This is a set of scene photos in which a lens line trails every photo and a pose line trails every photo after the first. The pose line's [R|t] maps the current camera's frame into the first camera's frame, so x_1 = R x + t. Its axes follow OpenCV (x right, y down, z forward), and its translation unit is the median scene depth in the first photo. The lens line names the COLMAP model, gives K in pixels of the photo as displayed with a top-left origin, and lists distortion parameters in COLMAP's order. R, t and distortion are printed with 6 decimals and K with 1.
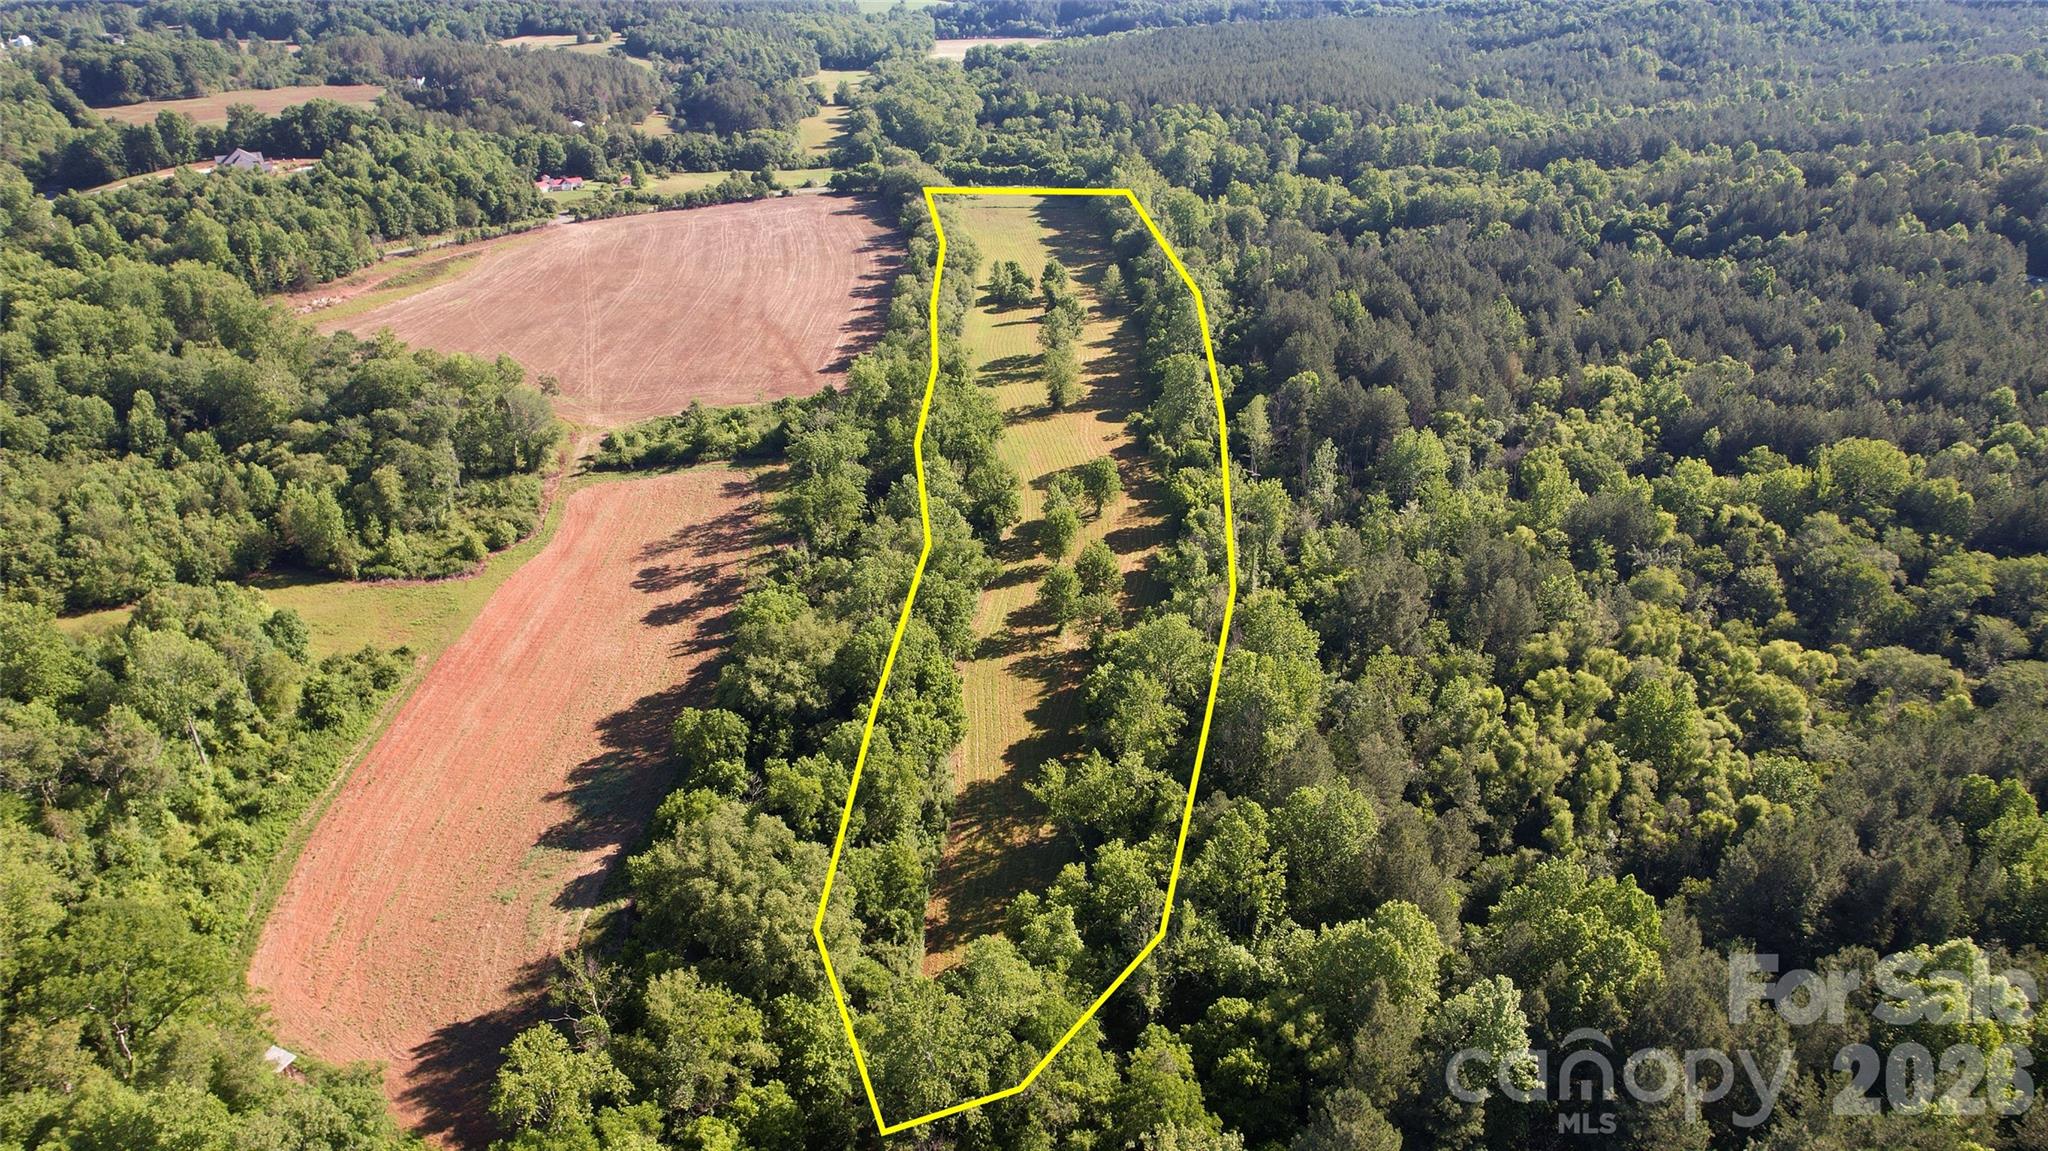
lens RADIAL K [[1290.6, 0, 1000.7], [0, 1290.6, 584.6], [0, 0, 1]] dist [-0.079608, 0.072994]
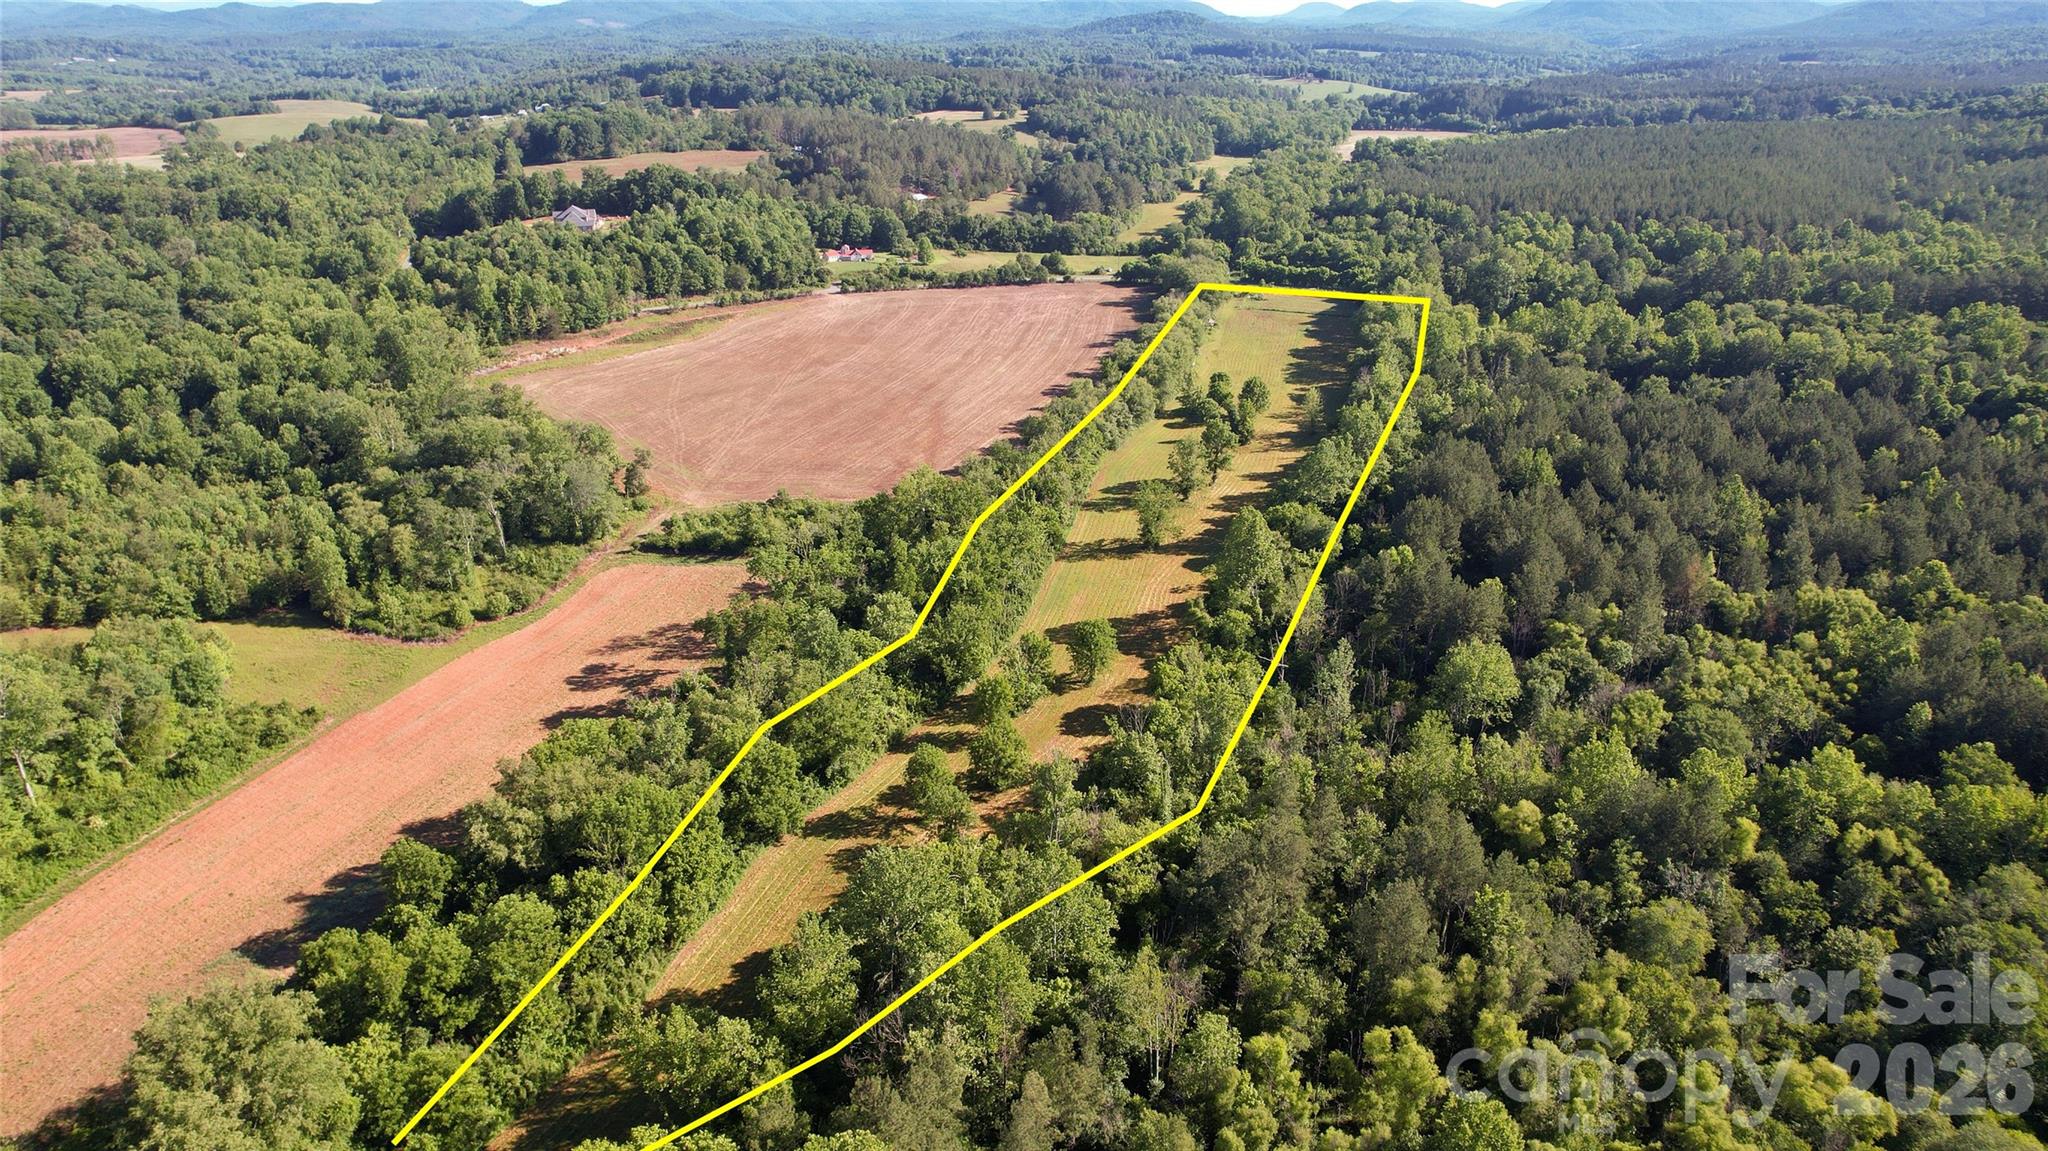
lens RADIAL K [[1290.6, 0, 1000.7], [0, 1290.6, 584.6], [0, 0, 1]] dist [-0.079608, 0.072994]
pose [[0.939177, 0.140790, -0.313248, 0.152876], [-0.158184, 0.986933, -0.030687, -0.045182], [0.304834, 0.078371, 0.949175, 0.085601]]
